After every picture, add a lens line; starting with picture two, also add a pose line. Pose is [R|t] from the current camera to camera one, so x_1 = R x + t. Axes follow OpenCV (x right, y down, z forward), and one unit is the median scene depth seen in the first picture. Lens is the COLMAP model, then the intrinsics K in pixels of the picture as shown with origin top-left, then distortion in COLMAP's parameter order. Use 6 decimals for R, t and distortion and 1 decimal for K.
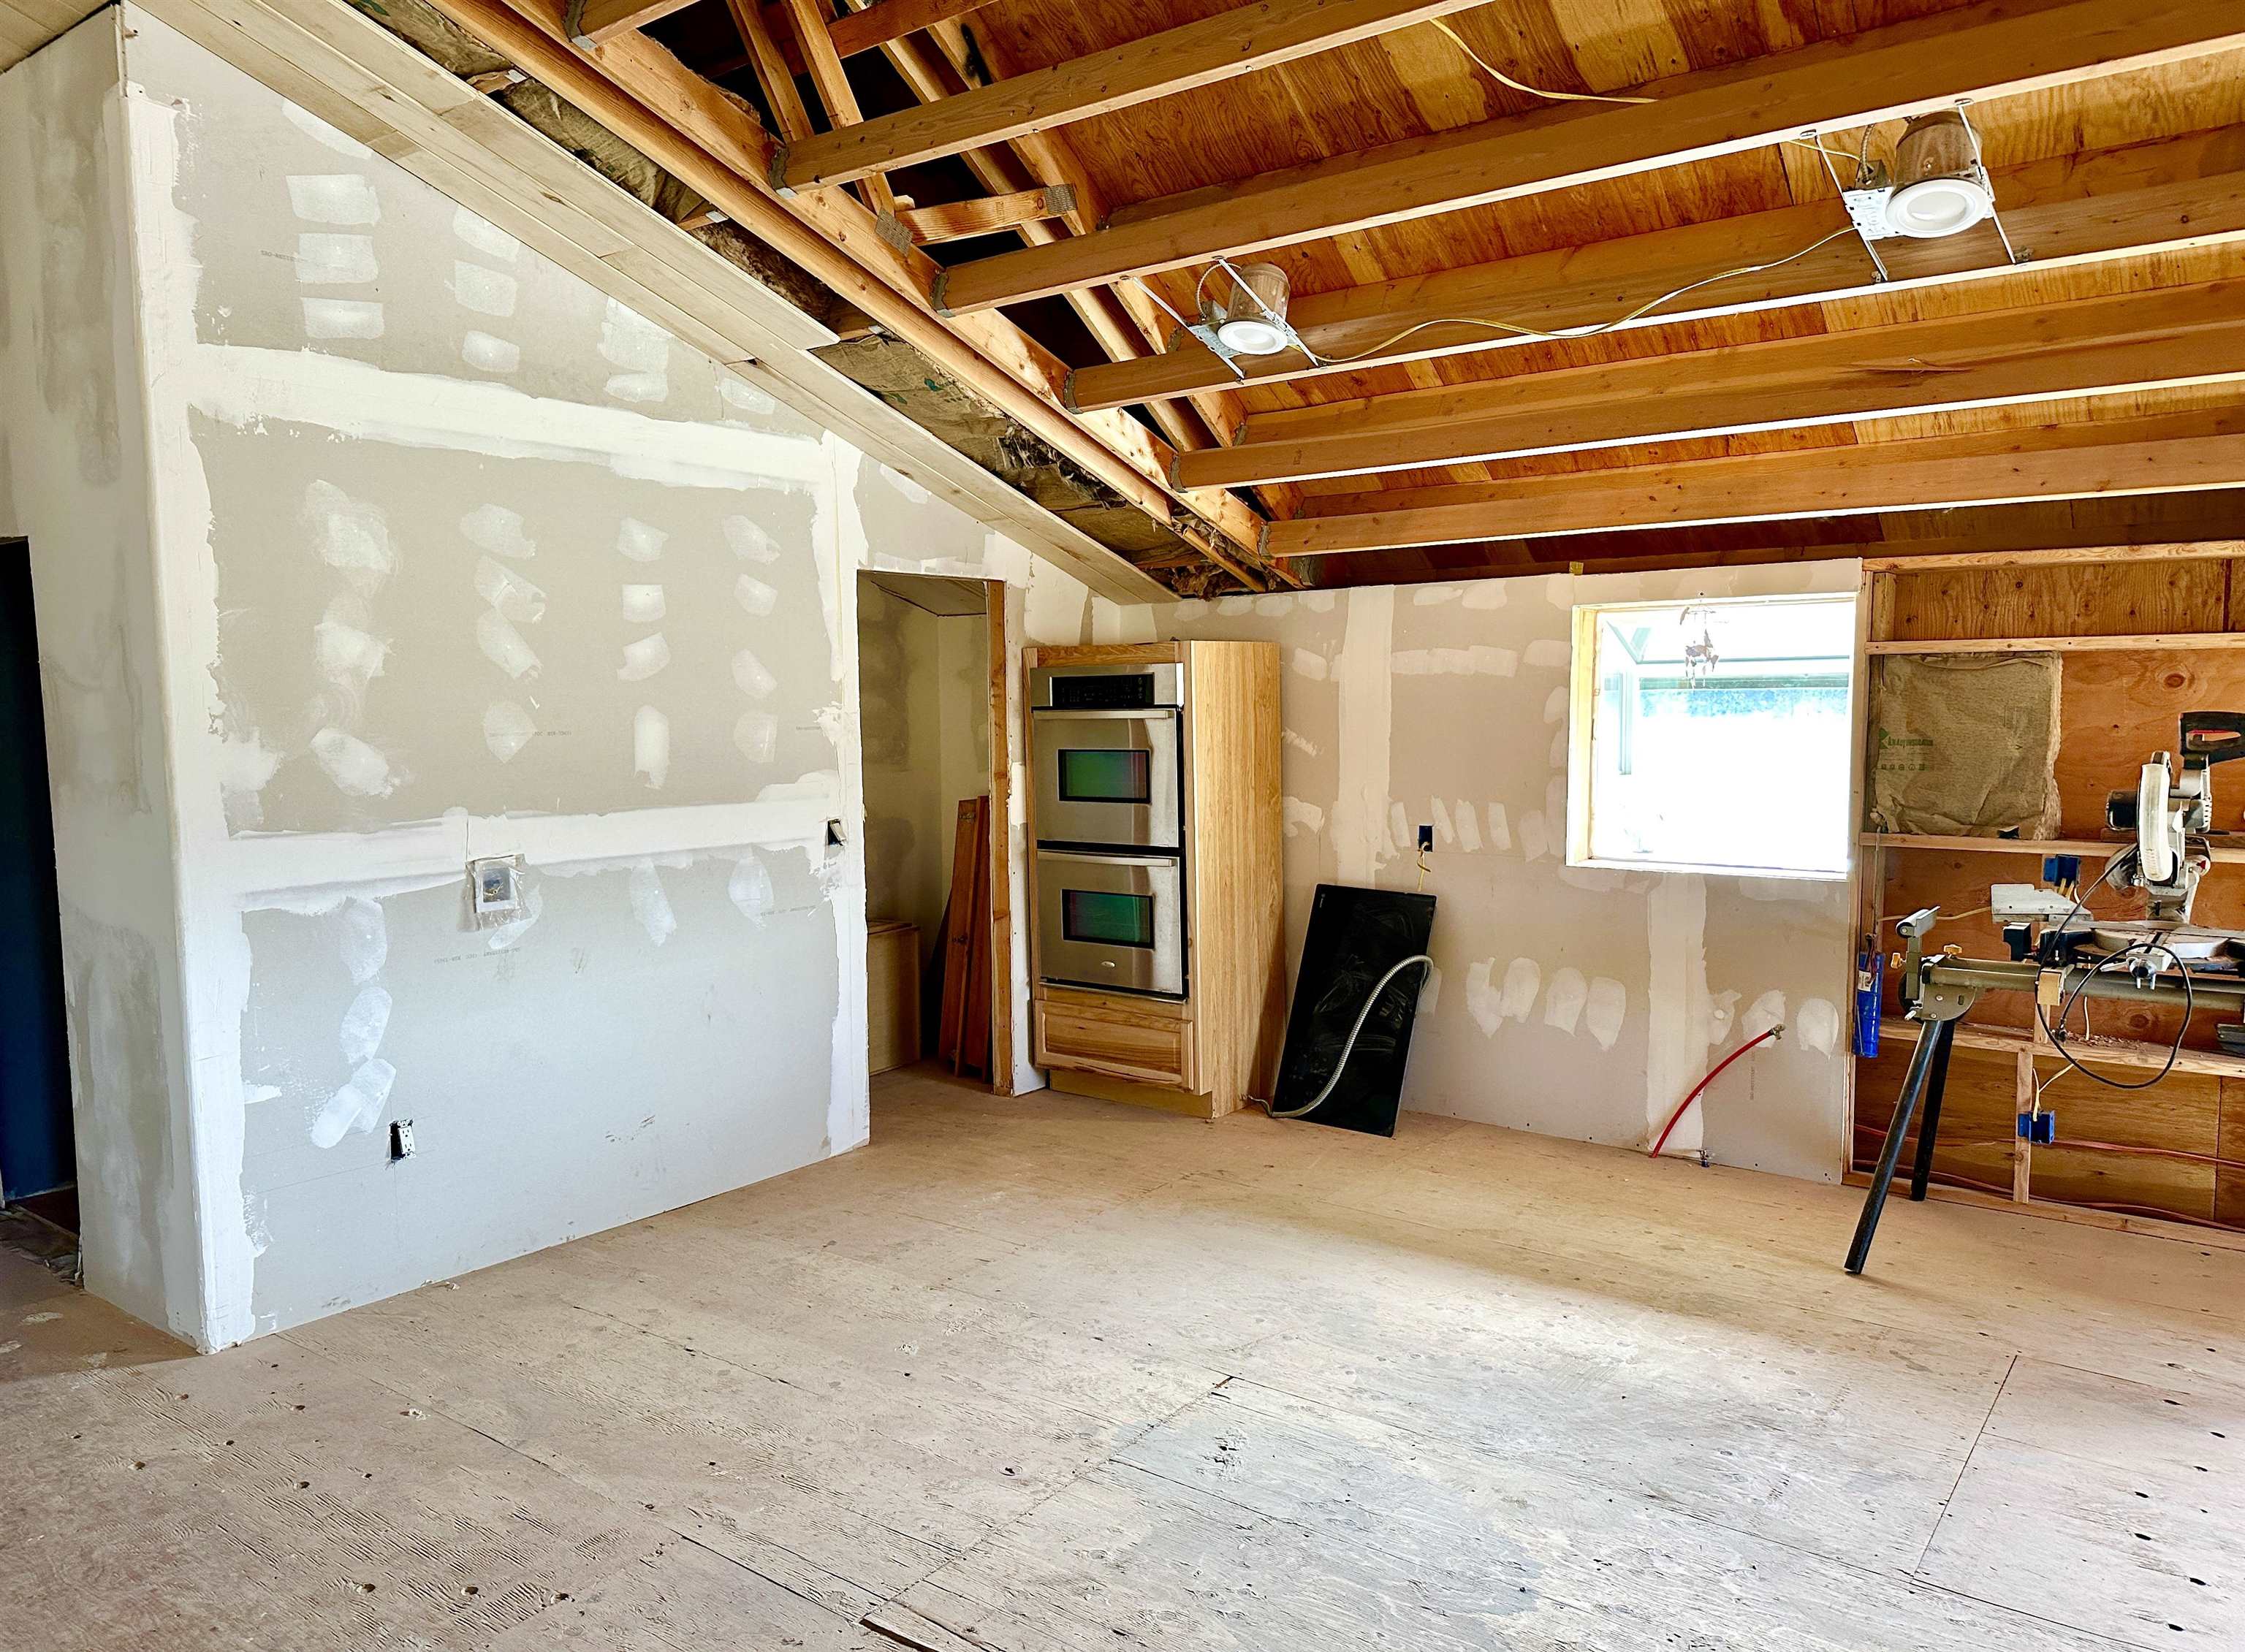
lens RADIAL K [[1569.1, 0, 1122.9], [0, 1569.1, 807.3], [0, 0, 1]] dist [0.130906, -0.165861]
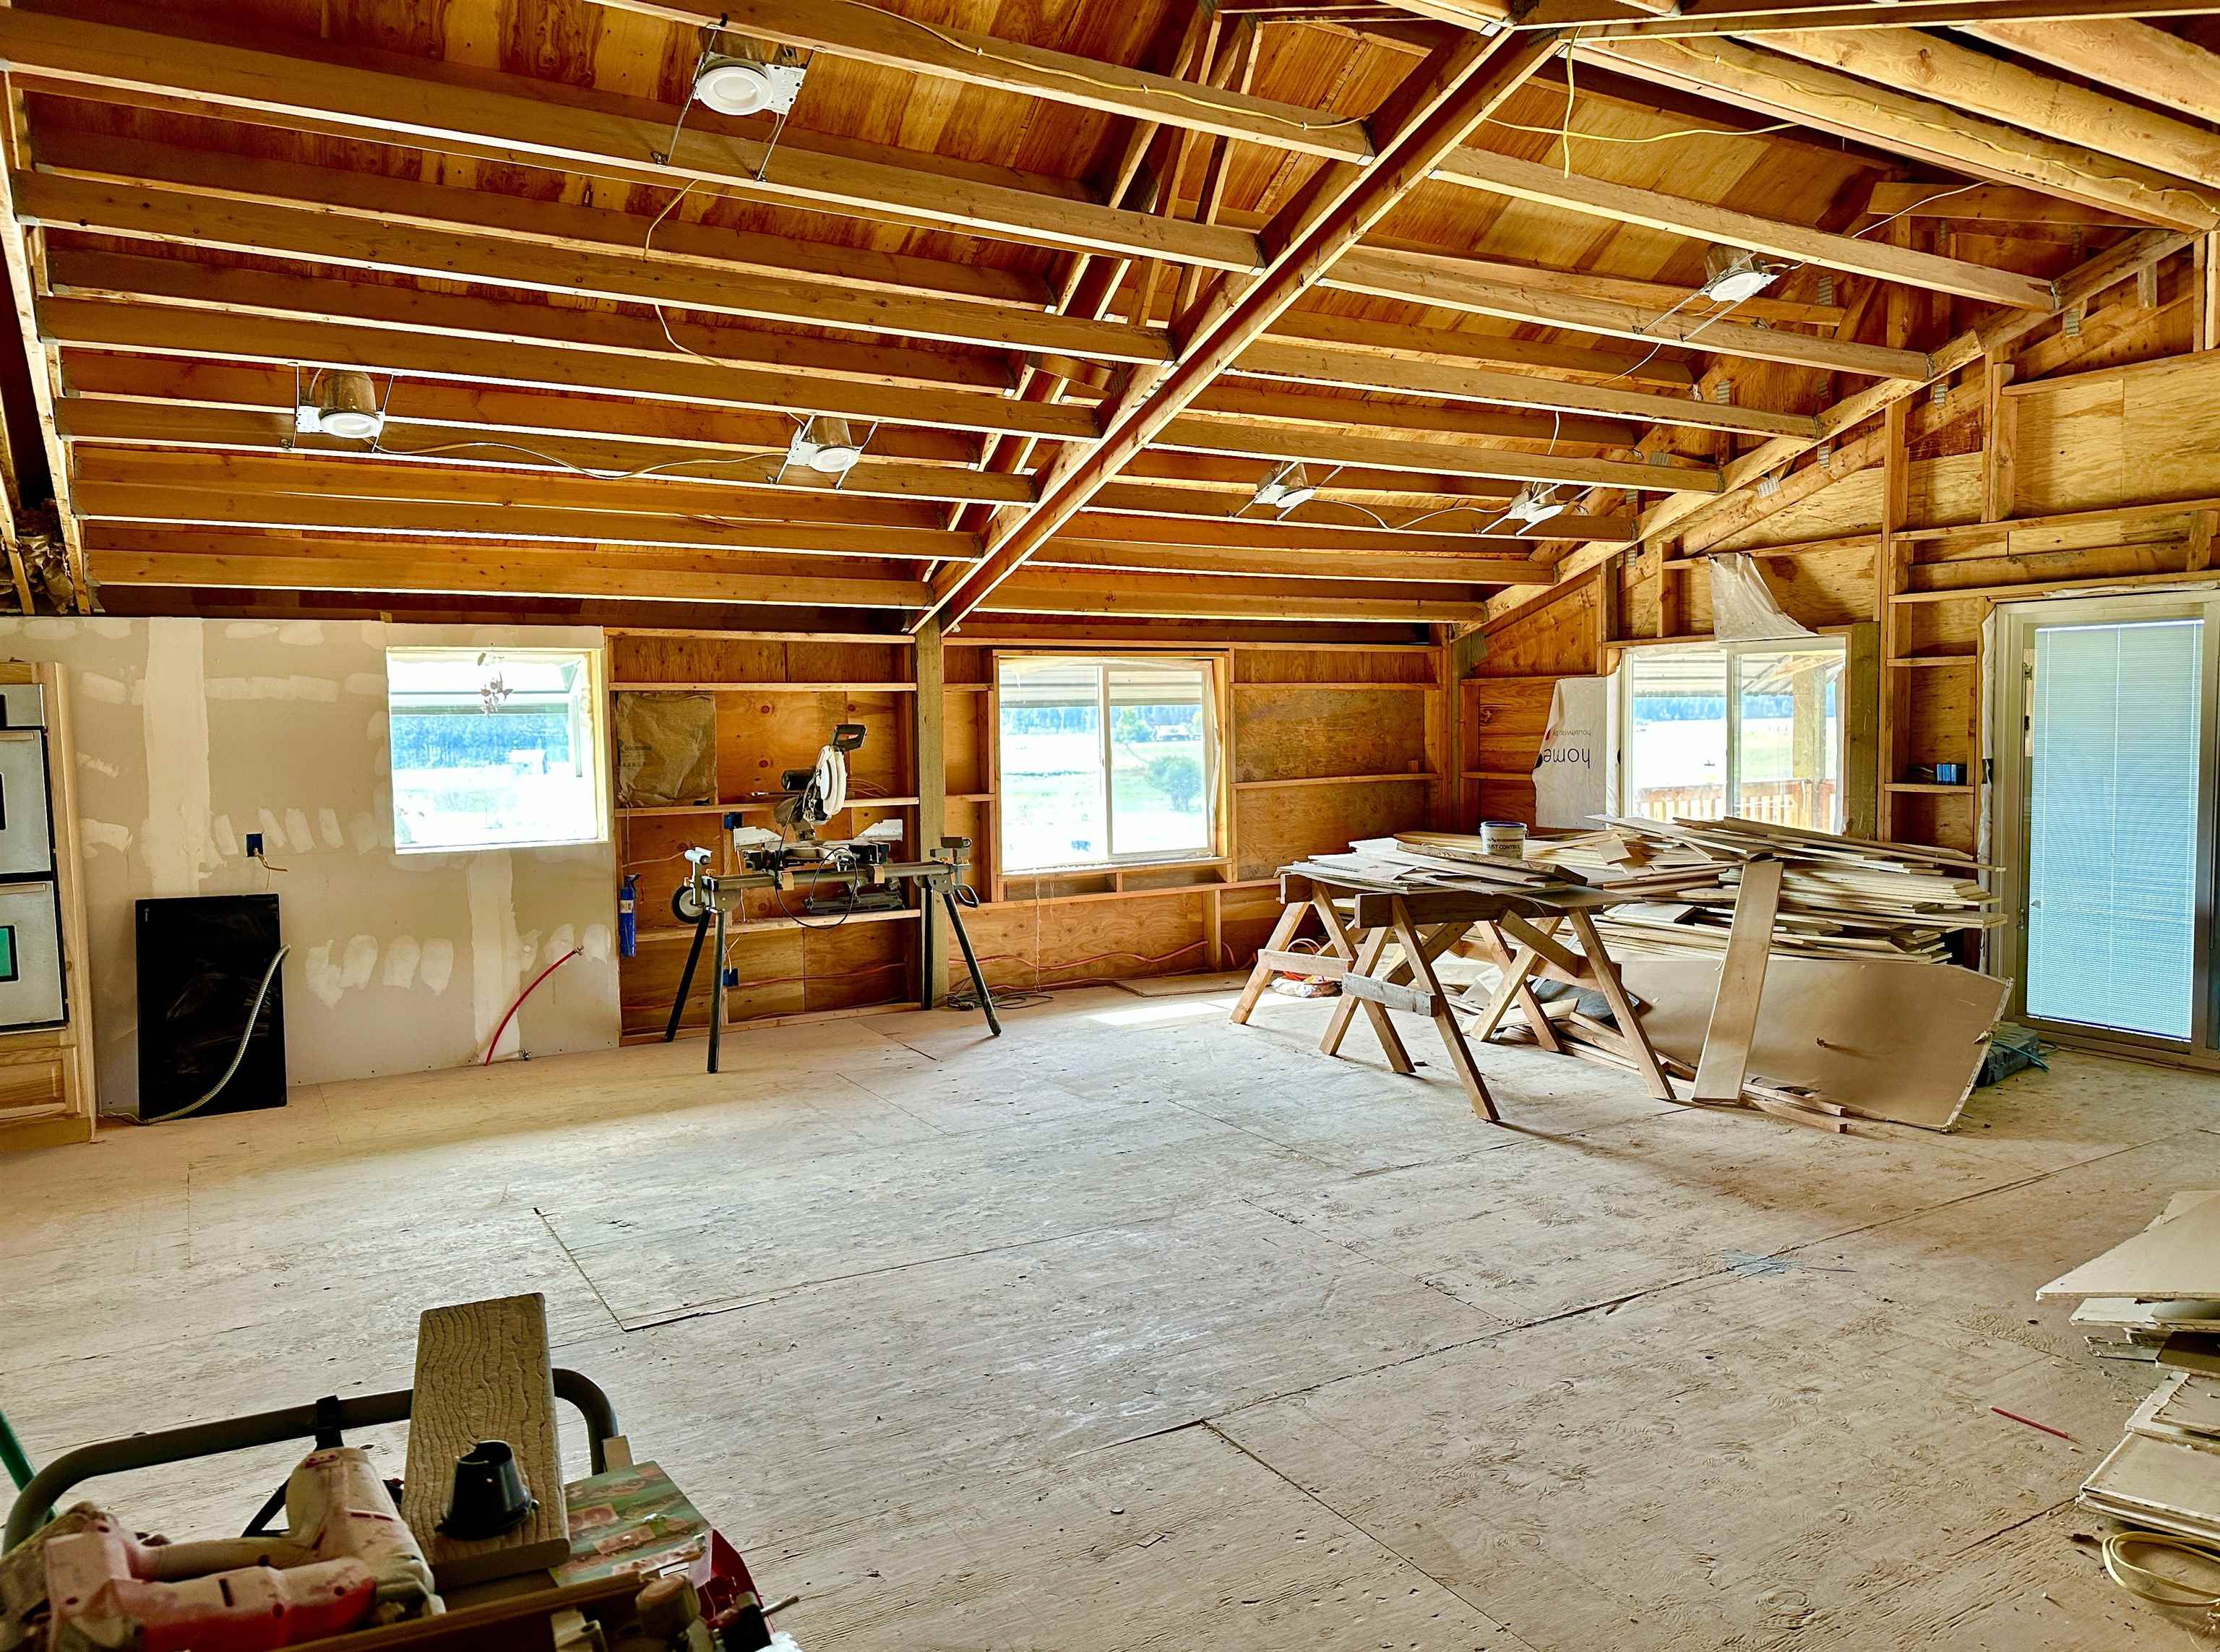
lens RADIAL K [[1604.7, 0, 1110.0], [0, 1604.7, 826.0], [0, 0, 1]] dist [0.065355, -0.068097]
pose [[0.378247, -0.060856, 0.923702, -0.738854], [0.076719, 0.996465, 0.034234, 0.014938], [-0.922520, 0.057917, 0.381578, -0.005083]]
